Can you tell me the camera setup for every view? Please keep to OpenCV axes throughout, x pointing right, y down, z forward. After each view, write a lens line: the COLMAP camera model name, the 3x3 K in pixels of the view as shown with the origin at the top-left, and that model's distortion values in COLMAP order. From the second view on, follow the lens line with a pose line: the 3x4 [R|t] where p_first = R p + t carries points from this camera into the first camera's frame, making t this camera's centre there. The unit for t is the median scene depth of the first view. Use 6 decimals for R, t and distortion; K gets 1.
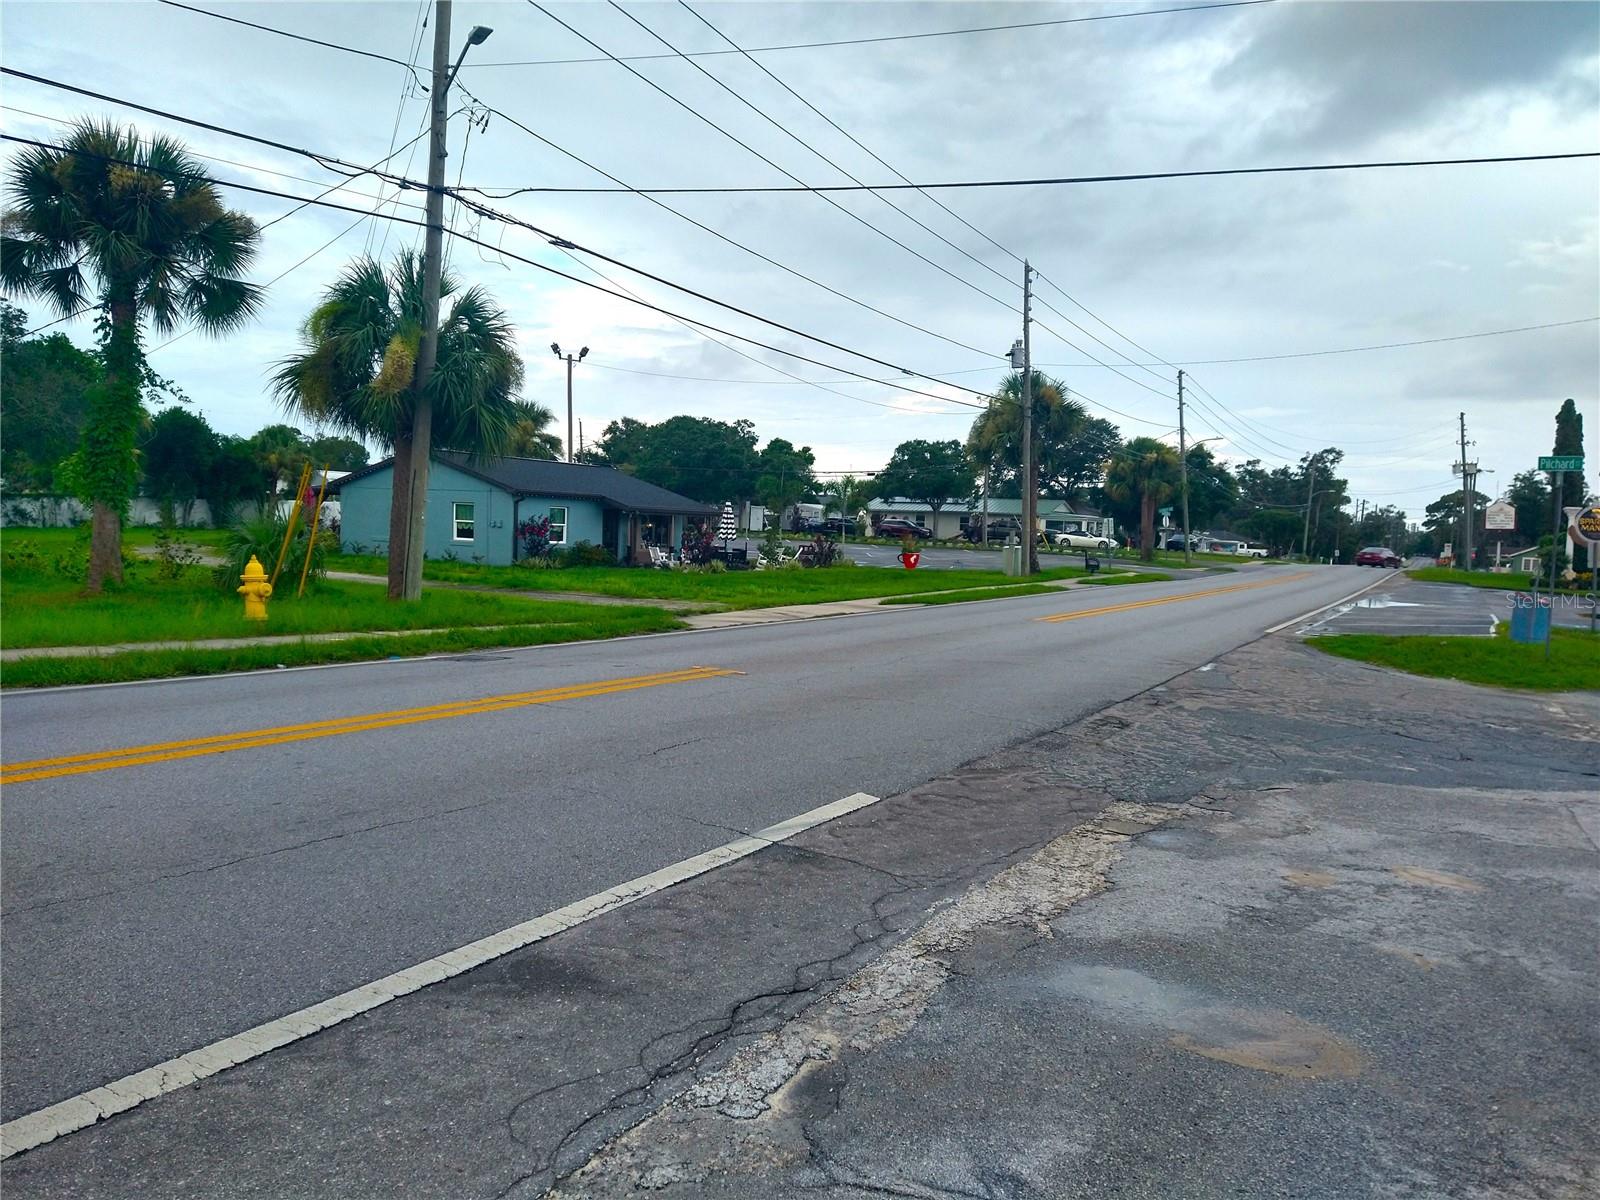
lens RADIAL K [[1136.7, 0, 788.1], [0, 1136.7, 610.5], [0, 0, 1]] dist [0.040715, -0.083235]
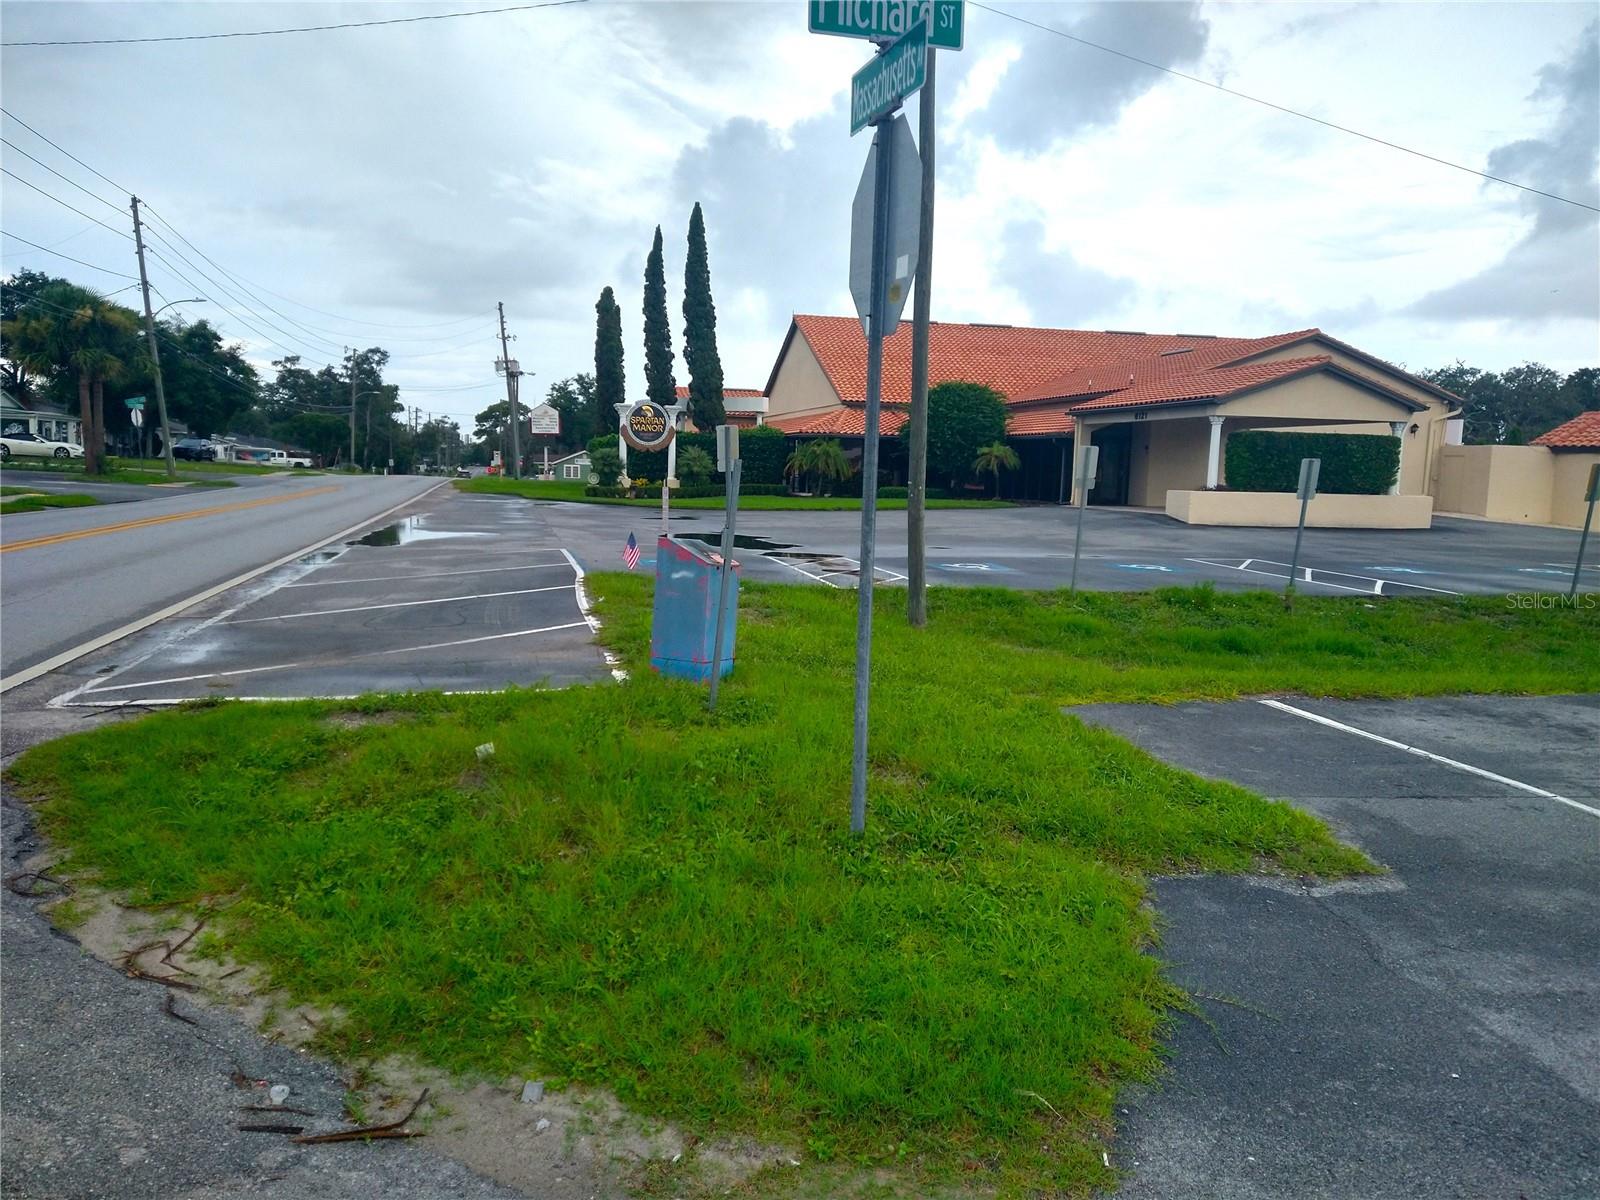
lens RADIAL K [[1136.7, 0, 788.1], [0, 1136.7, 610.5], [0, 0, 1]] dist [0.040715, -0.083235]
pose [[0.717814, -0.098389, 0.689248, 0.093778], [0.045406, 0.994473, 0.094671, -0.005722], [-0.694753, -0.036660, 0.718314, 0.160196]]
